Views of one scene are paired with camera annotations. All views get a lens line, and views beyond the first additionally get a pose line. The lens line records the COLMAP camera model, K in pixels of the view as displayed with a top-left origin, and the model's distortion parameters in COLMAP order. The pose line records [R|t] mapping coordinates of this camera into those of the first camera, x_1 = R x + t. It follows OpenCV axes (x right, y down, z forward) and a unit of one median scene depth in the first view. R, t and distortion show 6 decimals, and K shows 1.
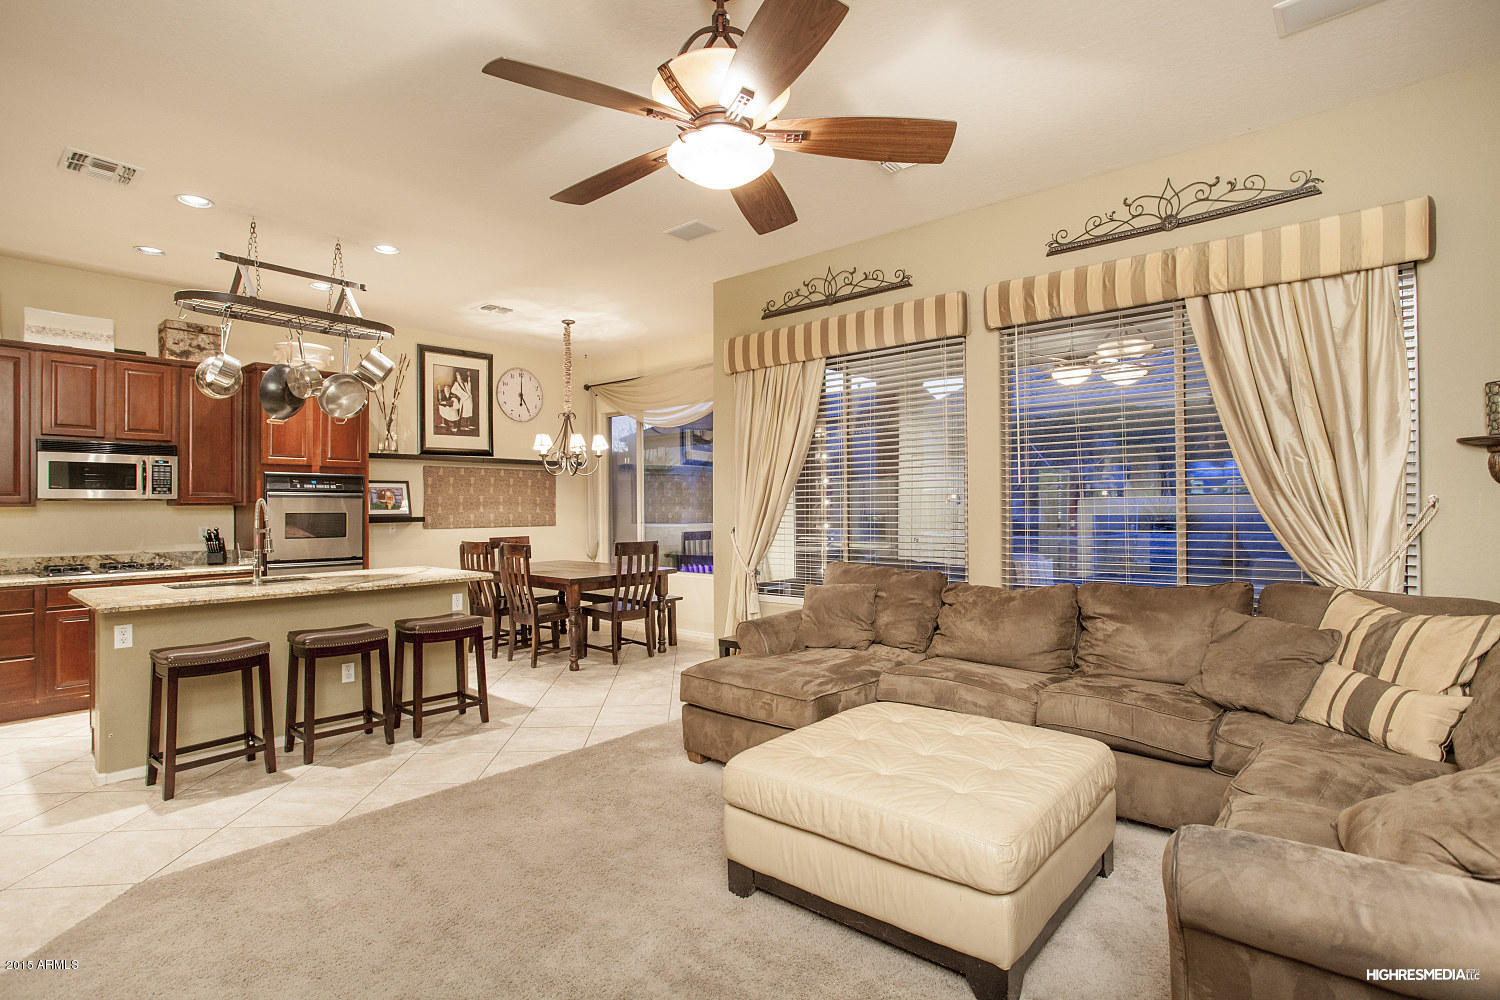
lens RADIAL K [[730.6, 0, 745.5], [0, 730.6, 505.2], [0, 0, 1]] dist [-0.069489, 0.034803]
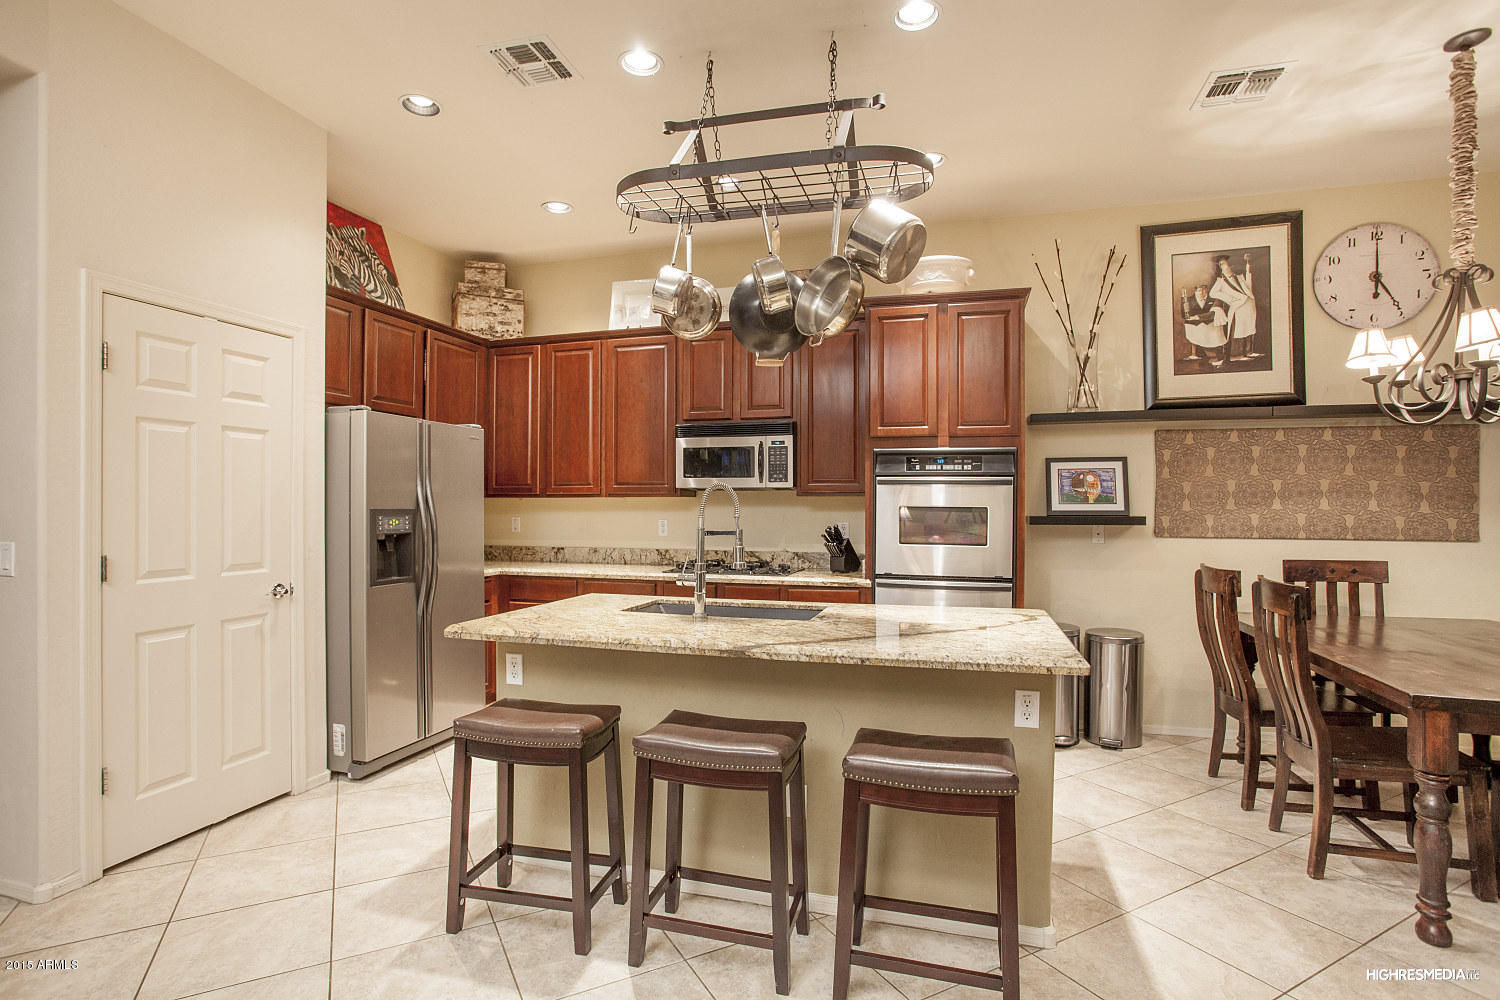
lens RADIAL K [[746.1, 0, 750.8], [0, 746.1, 492.3], [0, 0, 1]] dist [0.001764, 0.001595]
pose [[0.434118, -0.005644, -0.900838, -0.039064], [-0.004743, 0.999952, -0.008550, 0.003102], [0.900844, 0.007984, 0.434070, 0.443893]]
